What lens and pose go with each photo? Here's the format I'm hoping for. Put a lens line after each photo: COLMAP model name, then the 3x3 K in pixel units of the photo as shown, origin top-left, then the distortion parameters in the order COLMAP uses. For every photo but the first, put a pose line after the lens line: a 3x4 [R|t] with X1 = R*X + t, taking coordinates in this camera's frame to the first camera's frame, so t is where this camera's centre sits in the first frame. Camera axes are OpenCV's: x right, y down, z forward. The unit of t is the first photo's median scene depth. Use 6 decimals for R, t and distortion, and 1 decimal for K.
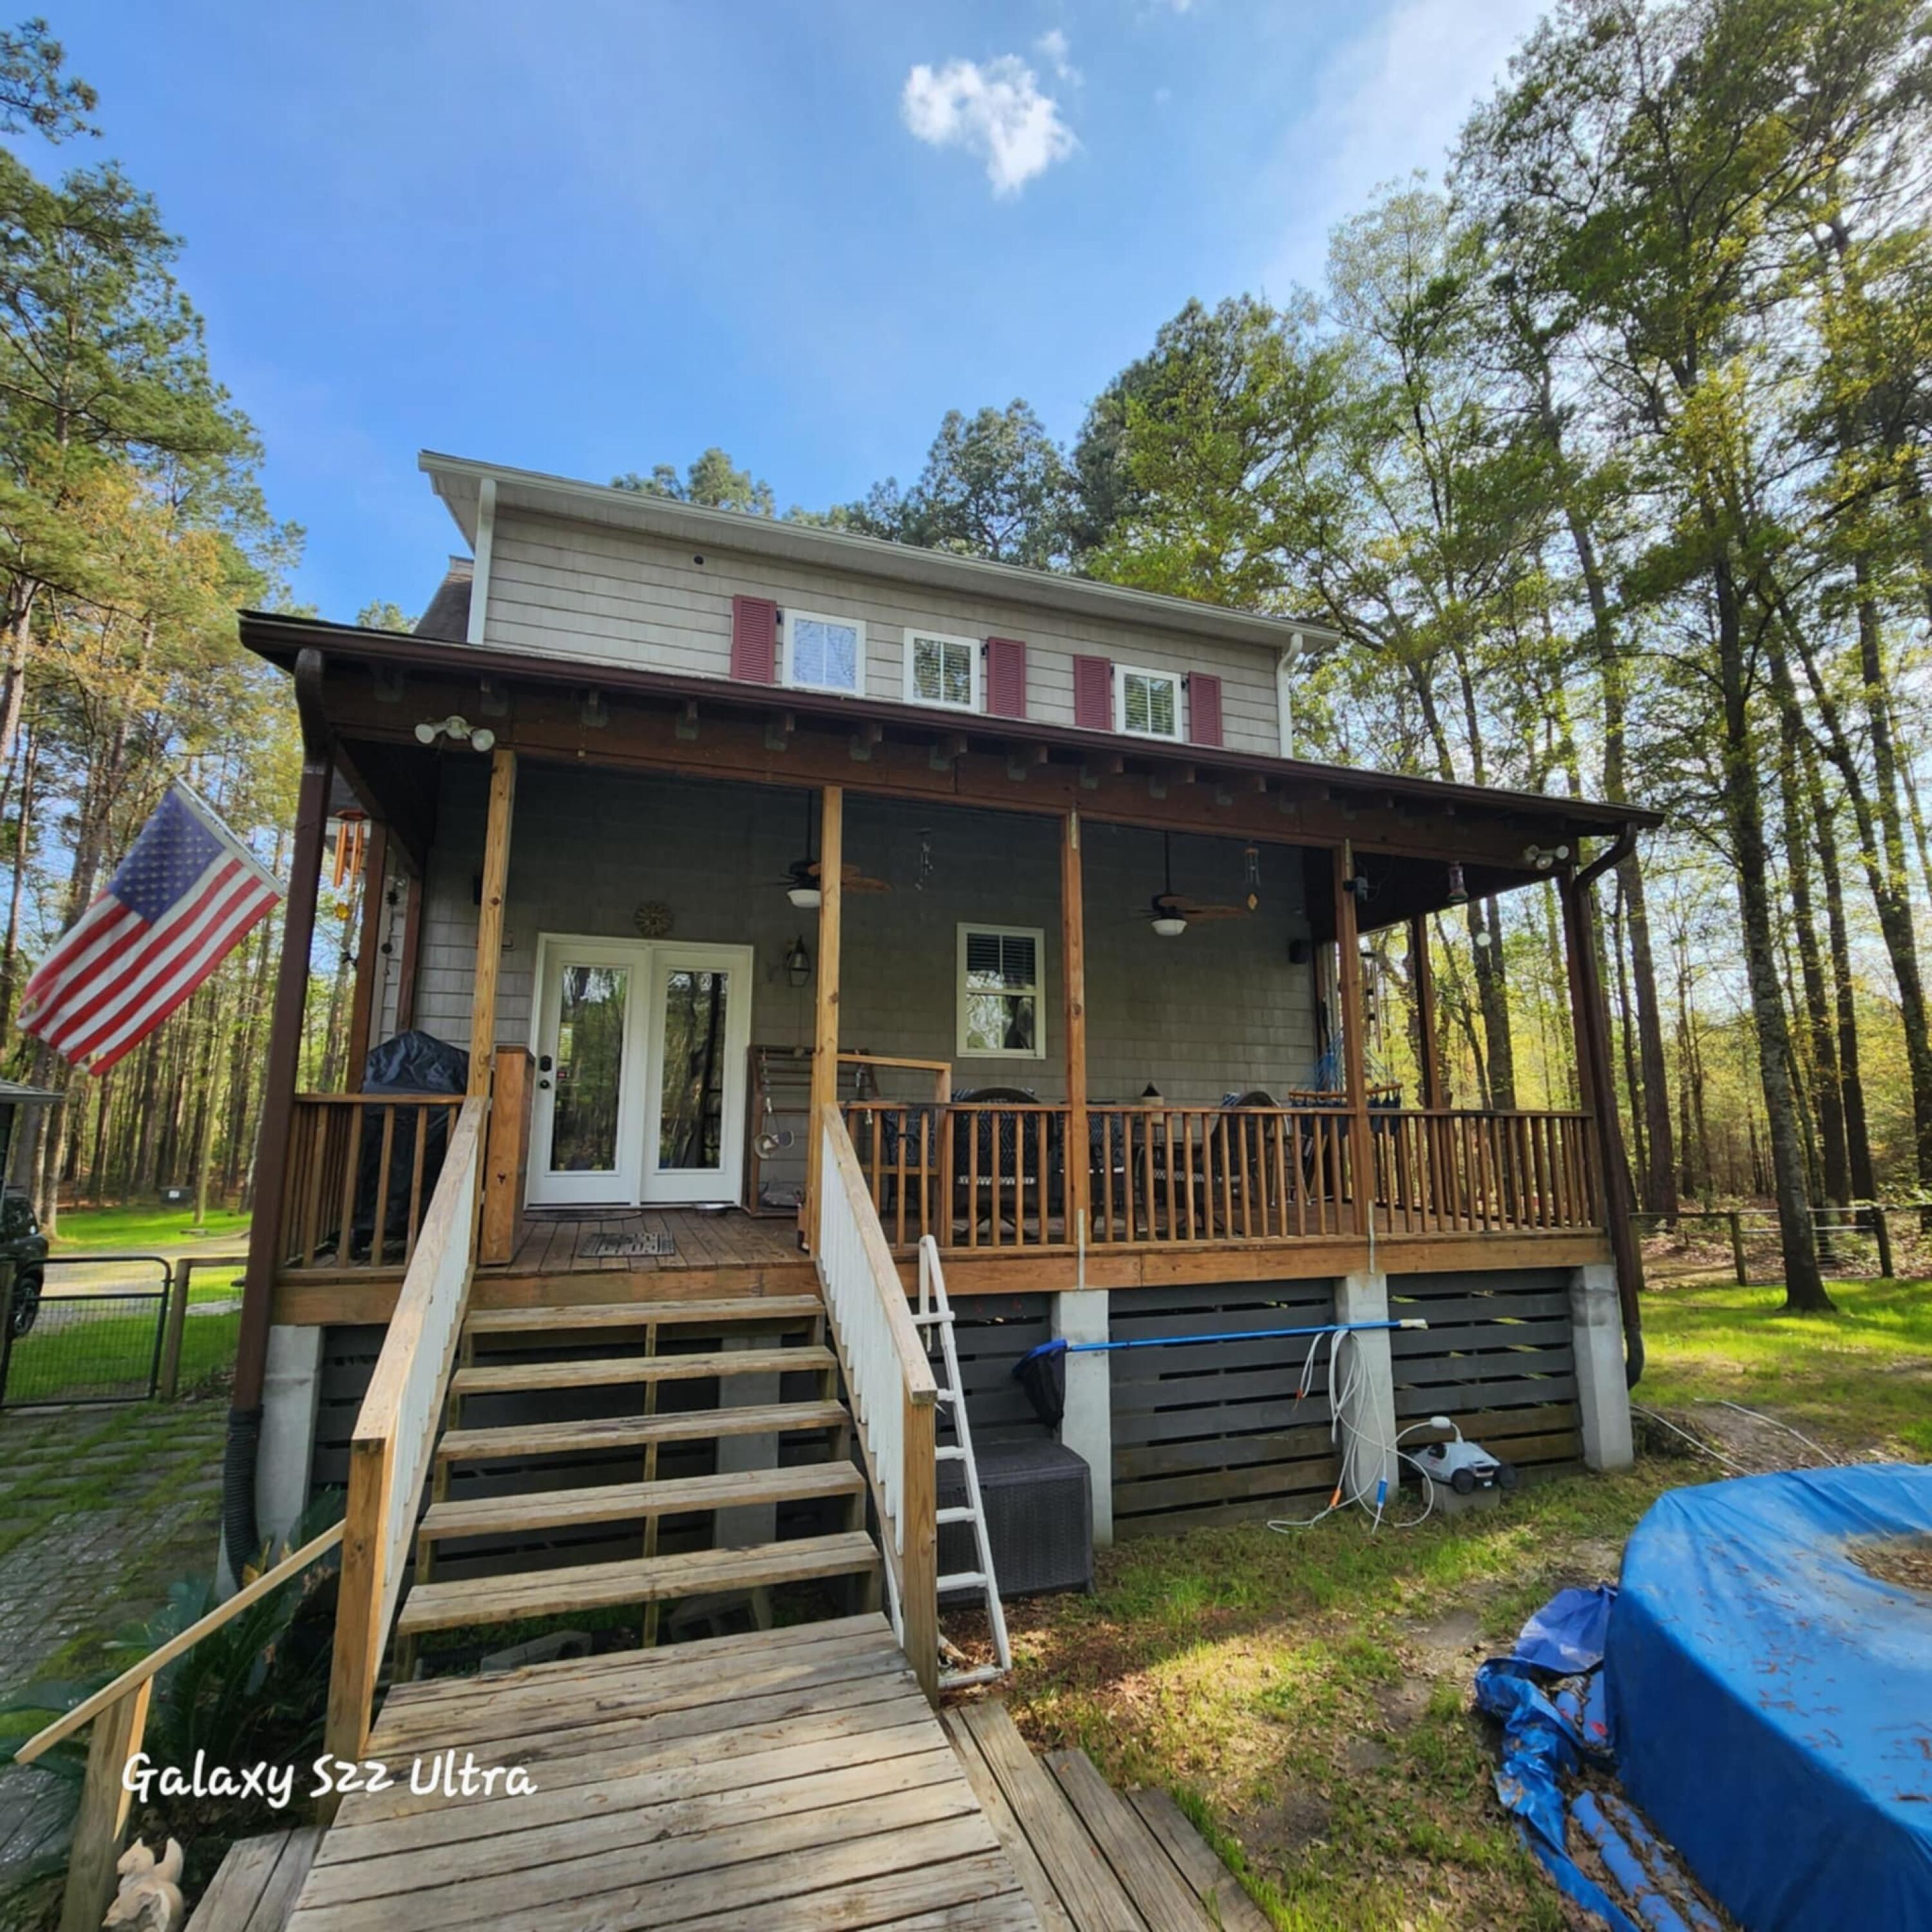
lens RADIAL K [[1051.6, 0, 974.0], [0, 1051.6, 956.7], [0, 0, 1]] dist [0.001197, 0.000788]
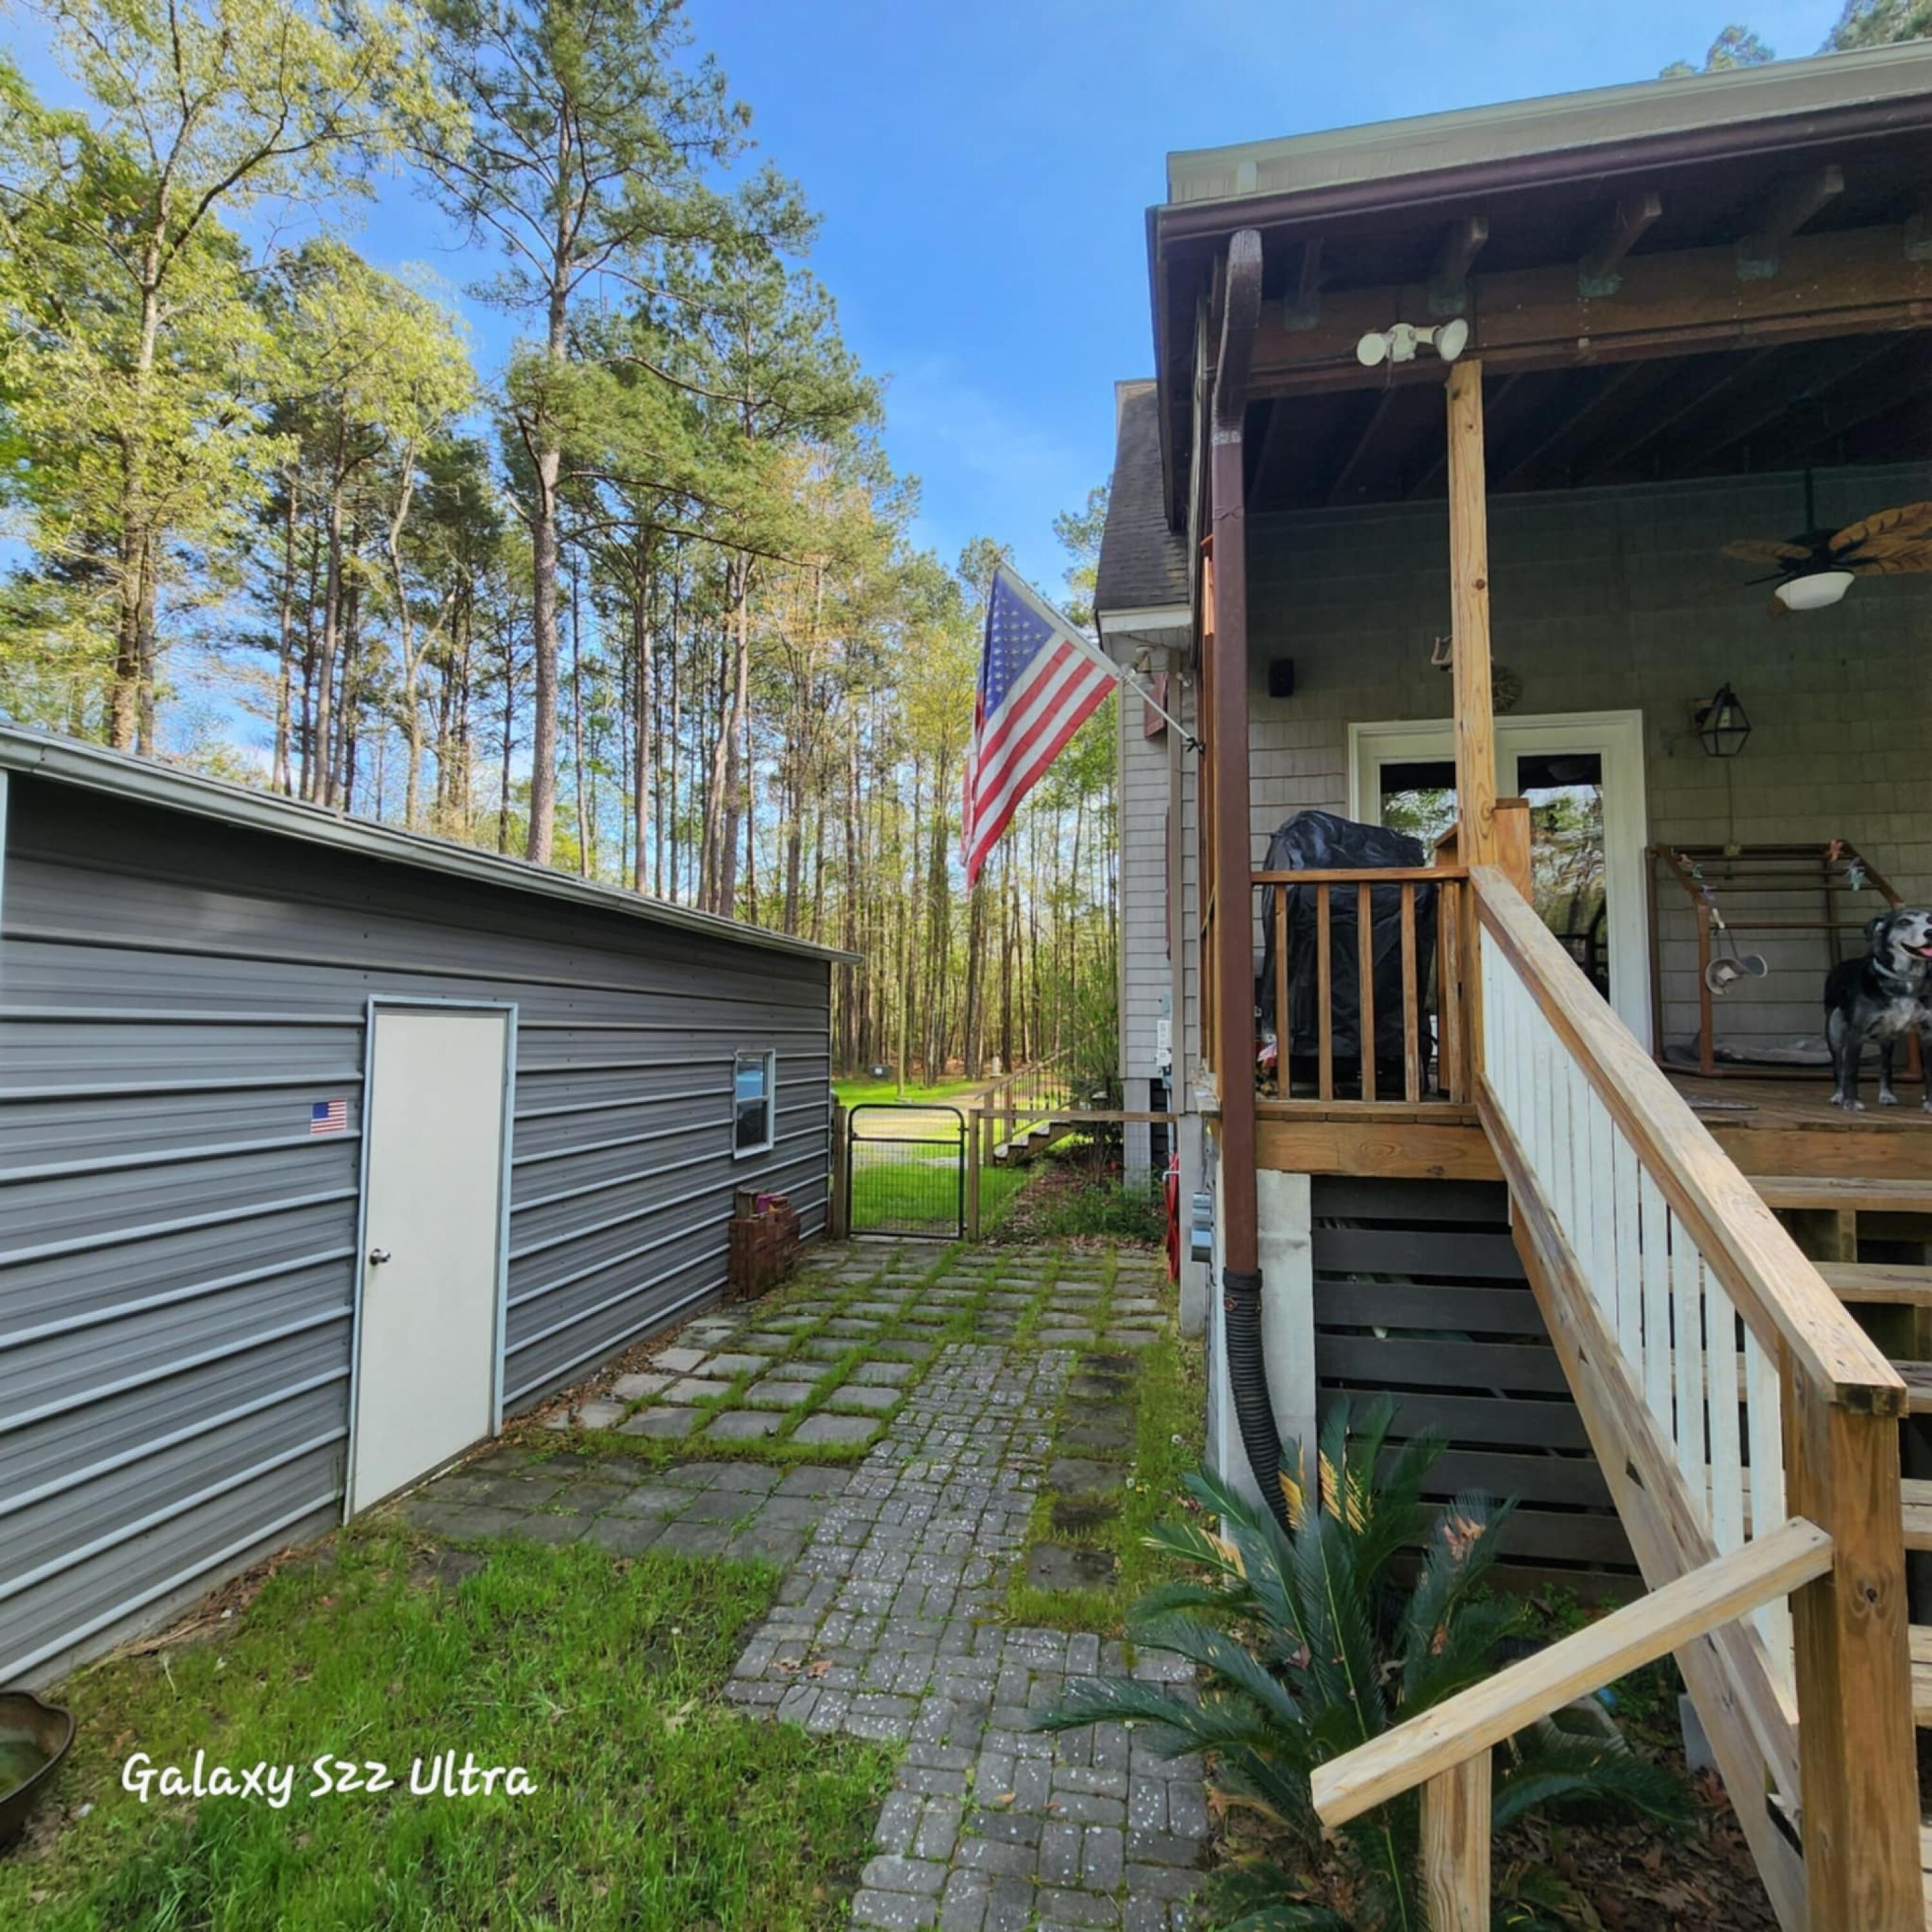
lens RADIAL K [[1051.6, 0, 974.0], [0, 1051.6, 956.7], [0, 0, 1]] dist [0.001197, 0.000788]
pose [[0.864368, -0.032536, -0.501807, -0.249047], [0.080327, 0.994024, 0.073914, 0.068144], [0.496403, -0.104198, 0.861816, 0.140608]]
